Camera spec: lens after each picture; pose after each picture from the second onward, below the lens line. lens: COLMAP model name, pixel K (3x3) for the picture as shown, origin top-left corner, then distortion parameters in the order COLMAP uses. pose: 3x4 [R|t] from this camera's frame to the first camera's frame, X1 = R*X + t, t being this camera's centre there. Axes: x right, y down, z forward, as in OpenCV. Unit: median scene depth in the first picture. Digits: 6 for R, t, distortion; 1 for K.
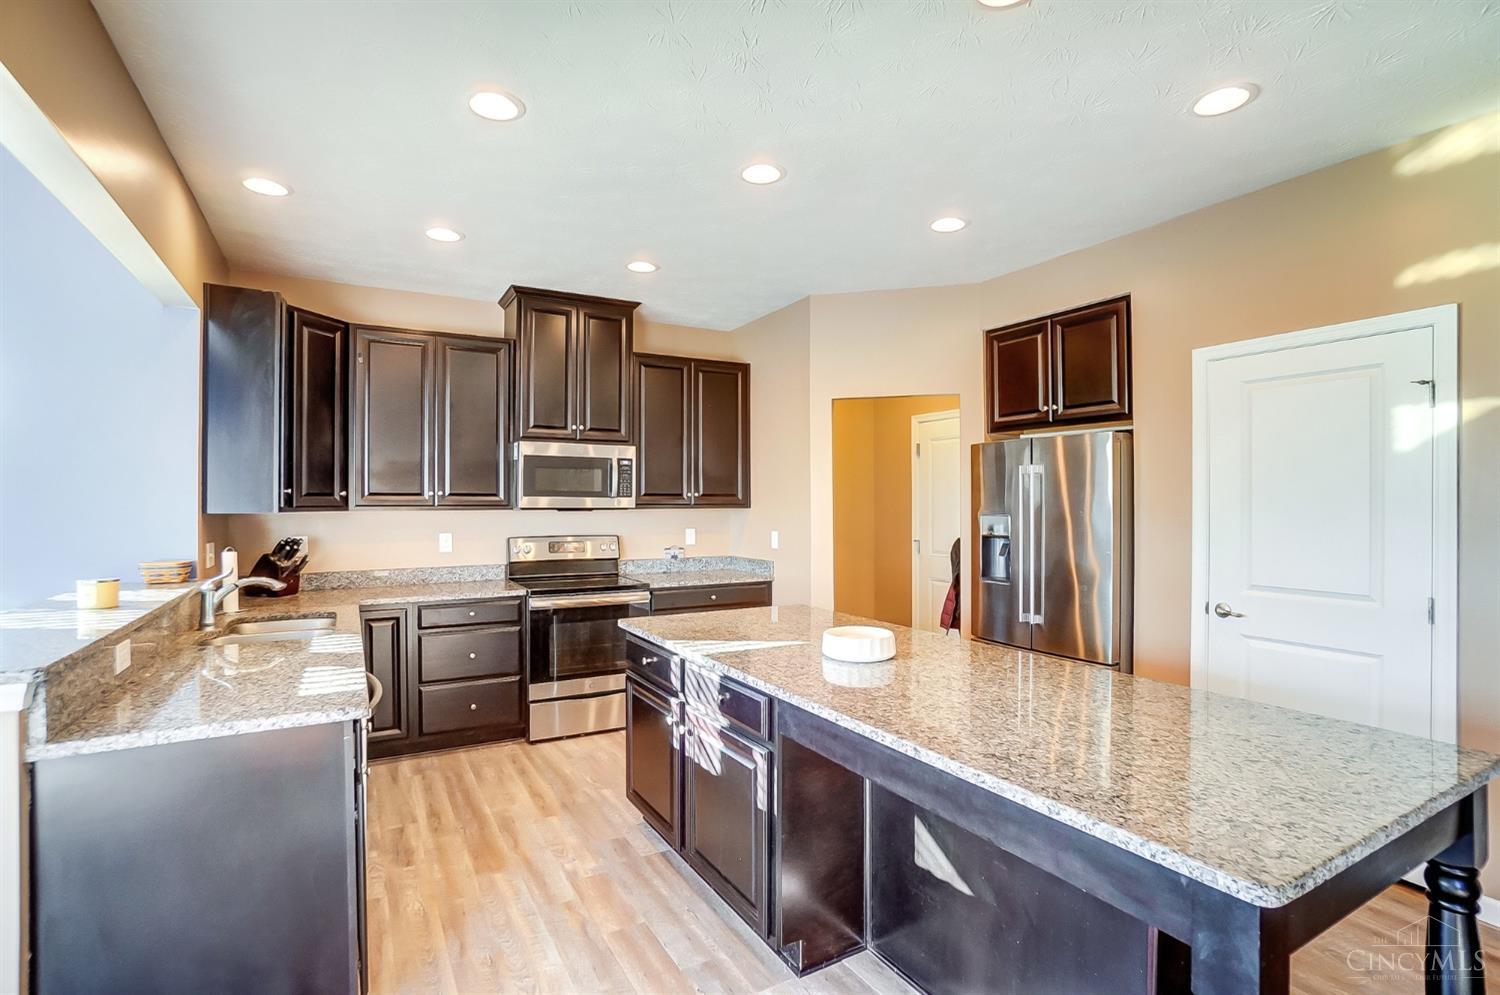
lens RADIAL K [[728.6, 0, 750.0], [0, 728.6, 497.5], [0, 0, 1]] dist [-0.002491, -0.000183]
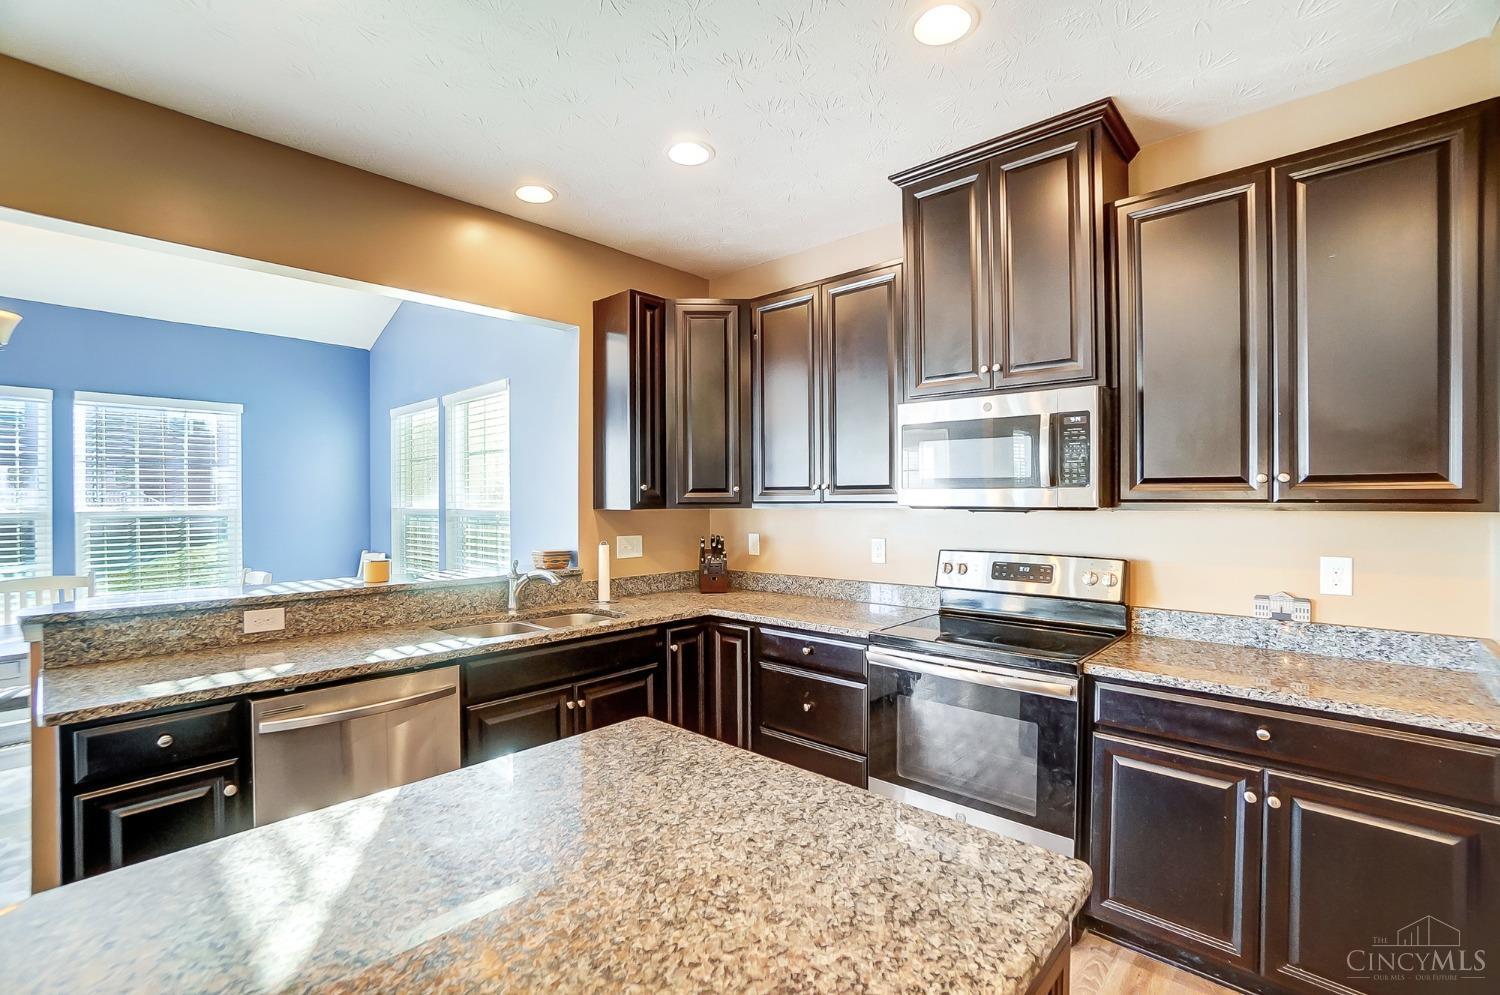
lens RADIAL K [[674.2, 0, 754.0], [0, 674.2, 503.3], [0, 0, 1]] dist [-0.060670, 0.023485]
pose [[0.294888, 0.003998, -0.955523, 0.223906], [0.010404, 0.999919, 0.007394, 0.005738], [0.955475, -0.012122, 0.294823, 0.679349]]
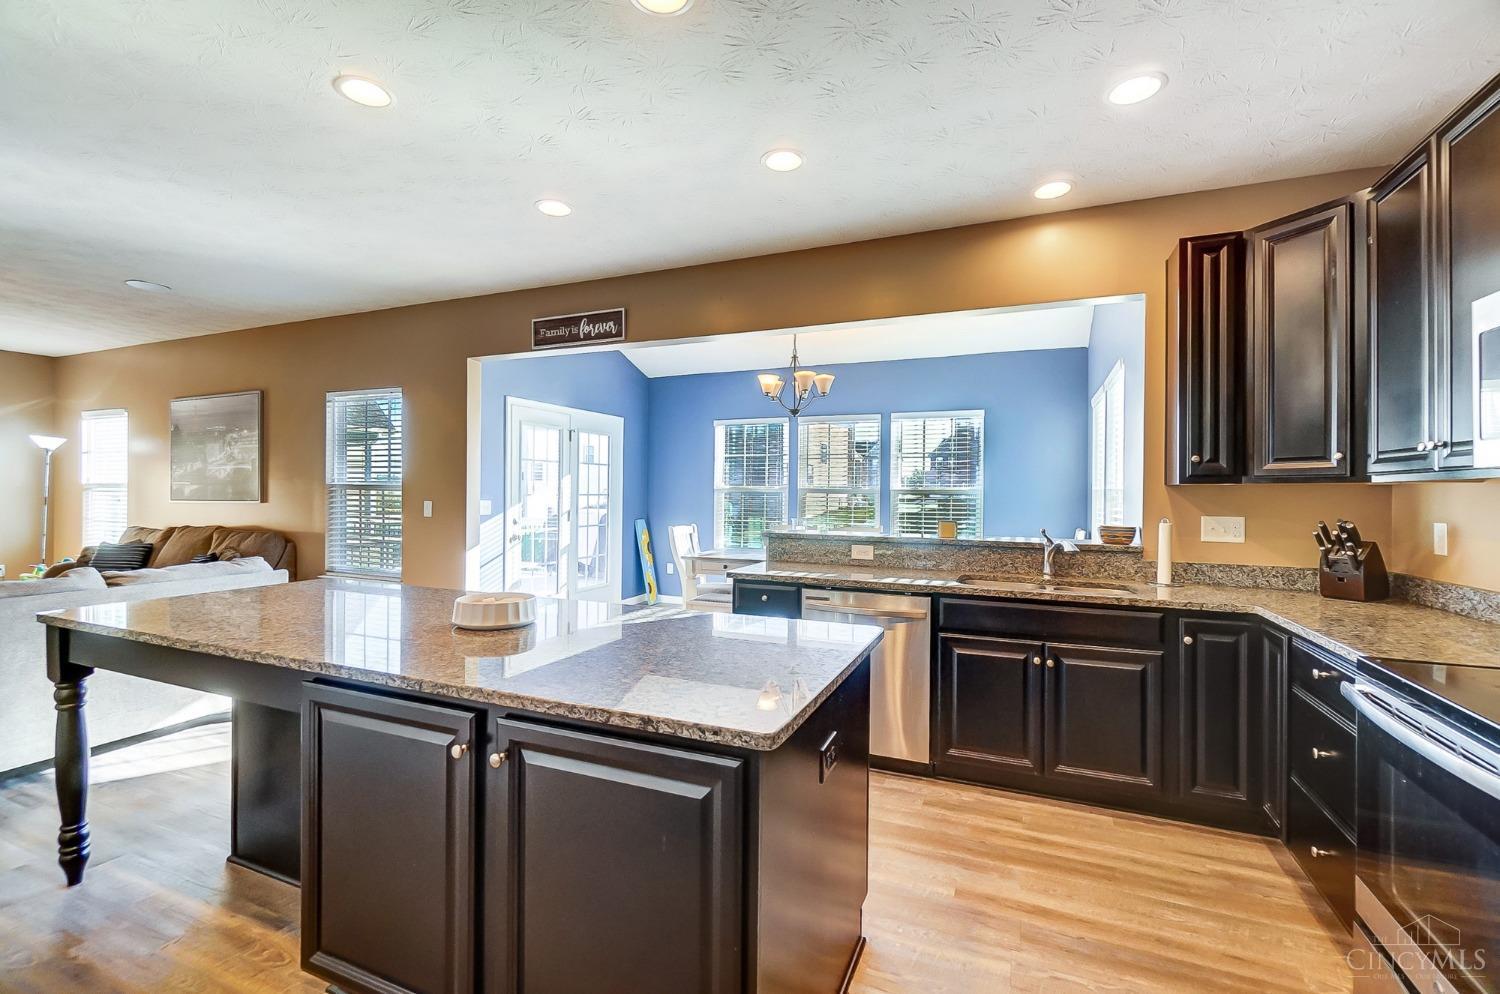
lens RADIAL K [[649.4, 0, 740.7], [0, 649.4, 486.7], [0, 0, 1]] dist [0.000204, 0.006166]
pose [[-0.802171, -0.010889, -0.596995, 0.210877], [-0.004267, 0.999913, -0.012505, 0.028790], [0.597079, -0.007484, -0.802147, 1.014311]]
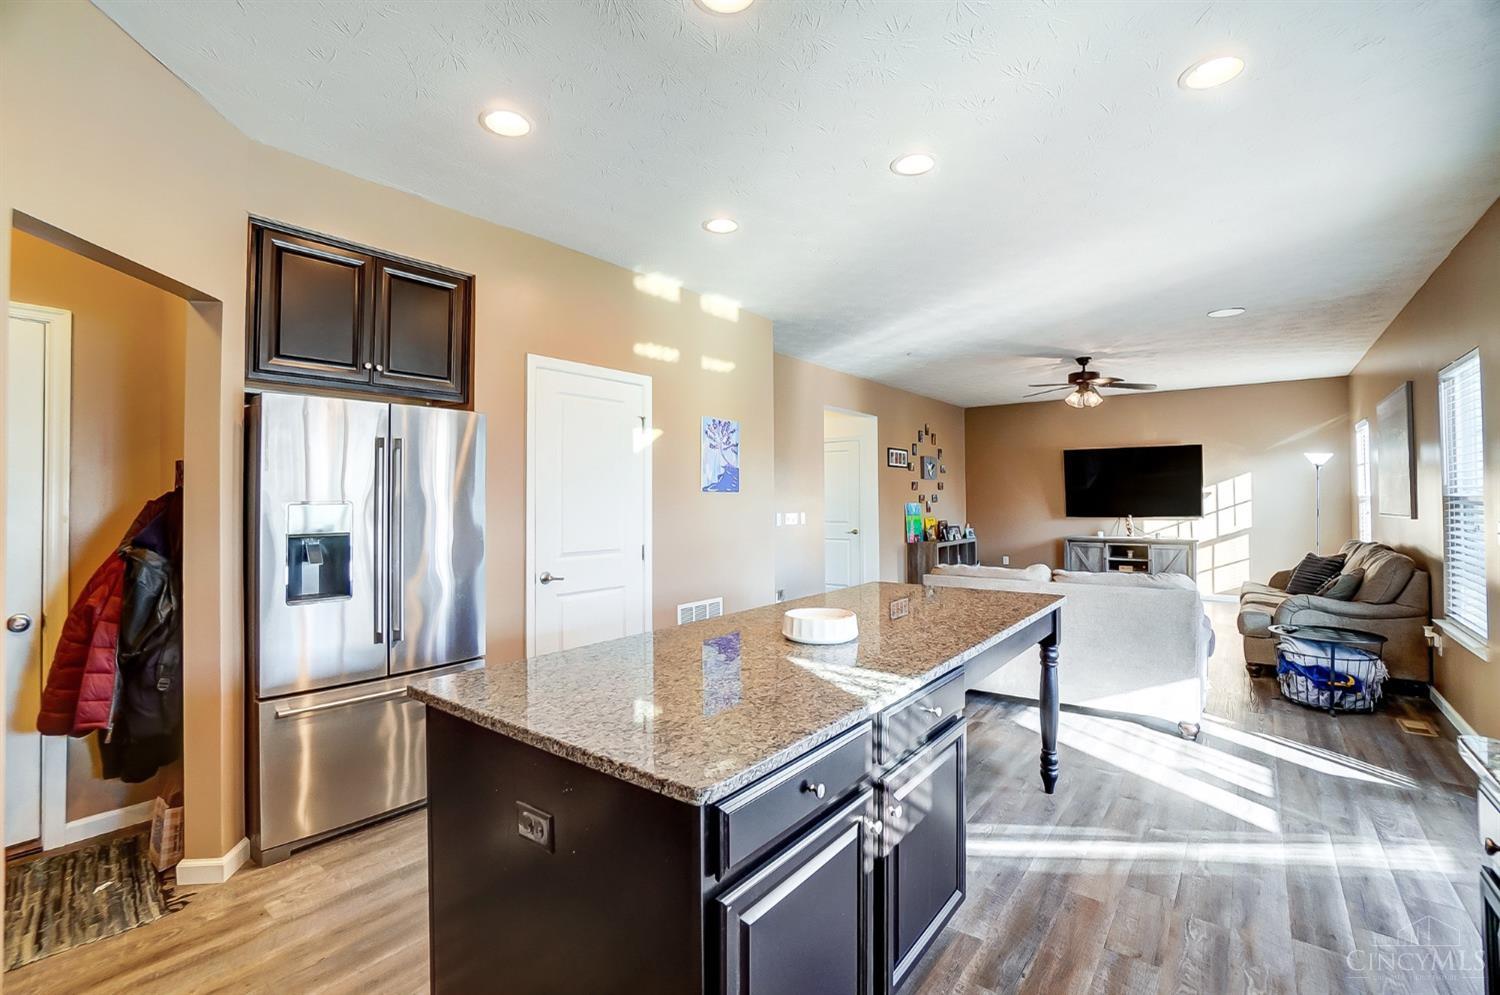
lens RADIAL K [[670.6, 0, 754.9], [0, 670.6, 476.8], [0, 0, 1]] dist [-0.035170, 0.000476]
pose [[-0.382245, 0.029860, 0.923579, -0.364355], [-0.000816, 0.999466, -0.032651, 0.017465], [-0.924061, -0.013235, -0.382017, 0.802189]]
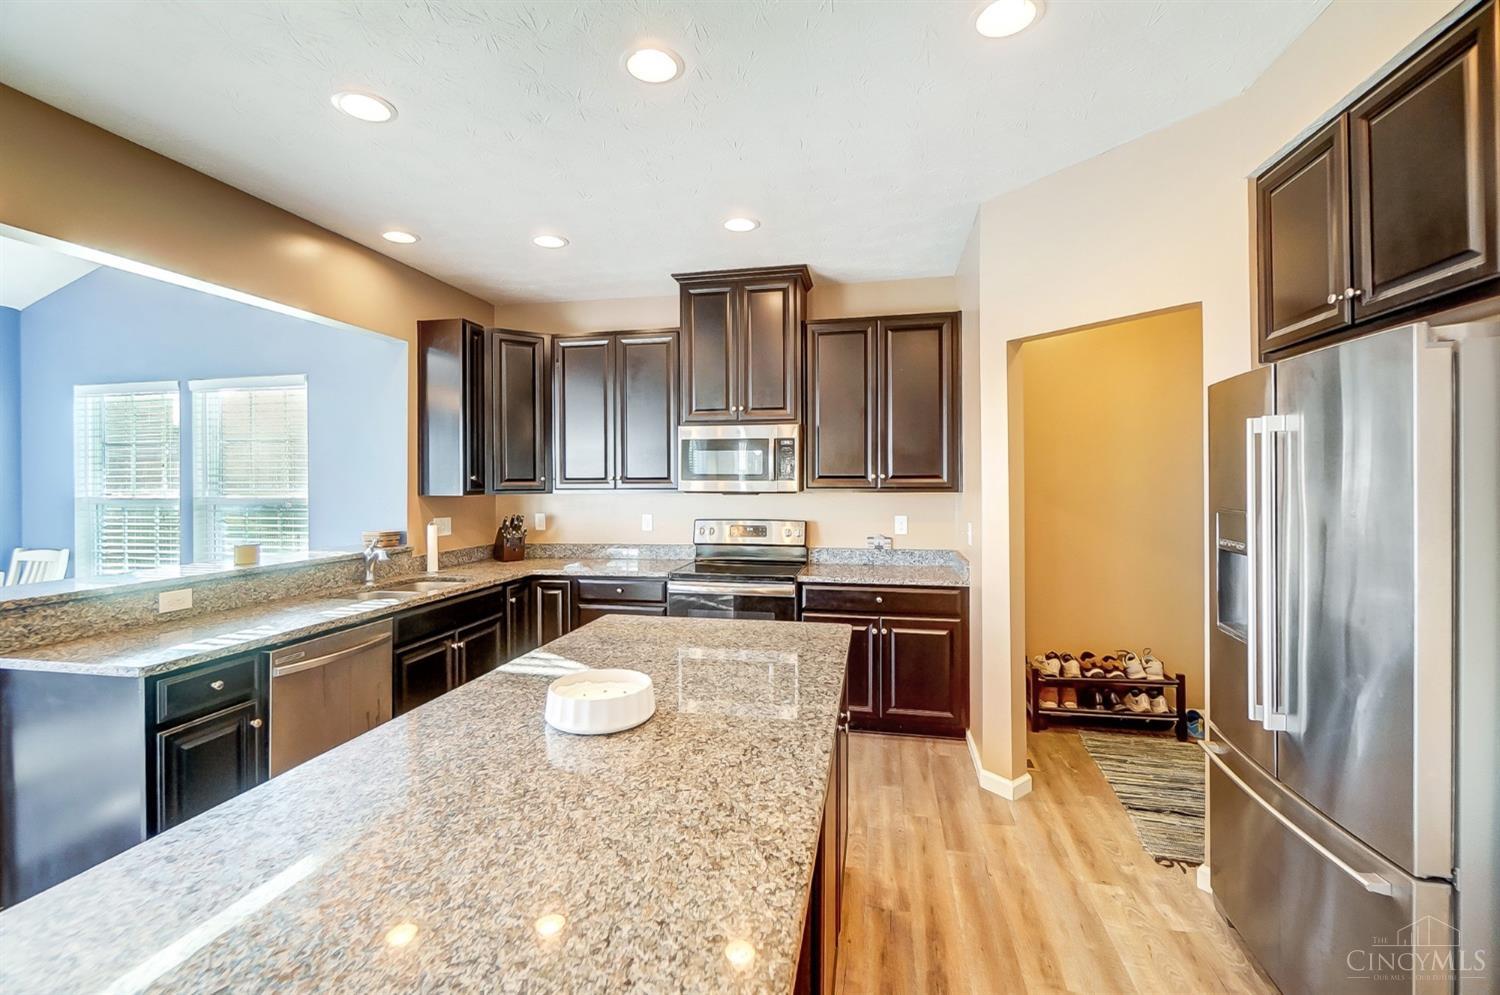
lens RADIAL K [[662.7, 0, 746.5], [0, 662.7, 481.8], [0, 0, 1]] dist [-0.000203, -0.000363]
pose [[0.744208, -0.002222, -0.667945, 0.369427], [0.008702, 0.999942, 0.006369, -0.004303], [0.667892, -0.010553, 0.744184, 0.362586]]
